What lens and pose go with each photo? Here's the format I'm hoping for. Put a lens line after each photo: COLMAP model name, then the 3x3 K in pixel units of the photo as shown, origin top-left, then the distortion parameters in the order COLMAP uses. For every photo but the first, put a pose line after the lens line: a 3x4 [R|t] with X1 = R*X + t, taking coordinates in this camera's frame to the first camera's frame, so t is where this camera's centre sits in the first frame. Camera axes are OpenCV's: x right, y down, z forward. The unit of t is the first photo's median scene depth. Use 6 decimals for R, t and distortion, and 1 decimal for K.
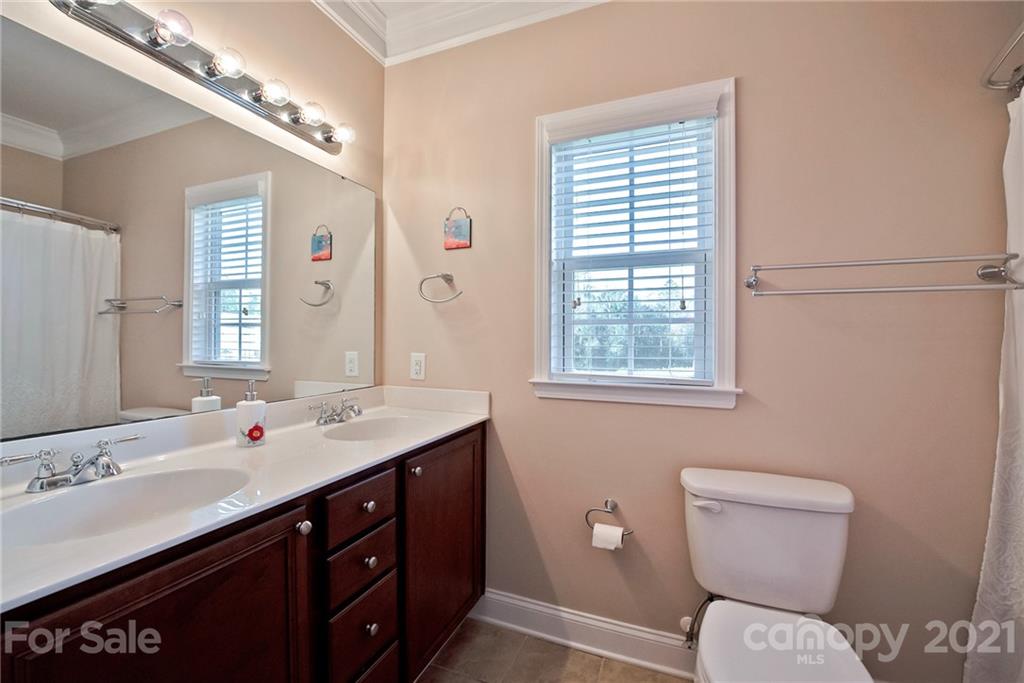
lens RADIAL K [[417.4, 0, 507.3], [0, 417.4, 340.8], [0, 0, 1]] dist [-0.019696, -0.000385]
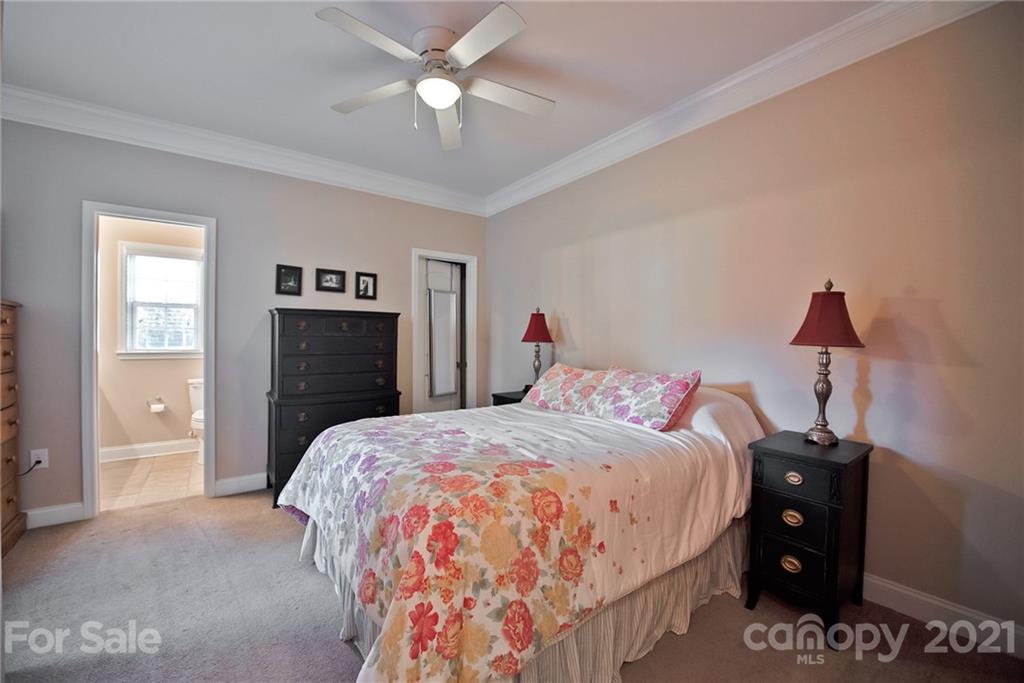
lens RADIAL K [[417.4, 0, 507.3], [0, 417.4, 340.8], [0, 0, 1]] dist [-0.019696, -0.000385]
pose [[0.524858, -0.005534, 0.851172, -0.808595], [-0.005857, 0.999932, 0.010113, -0.007189], [-0.851170, -0.010293, 0.524789, -2.254671]]
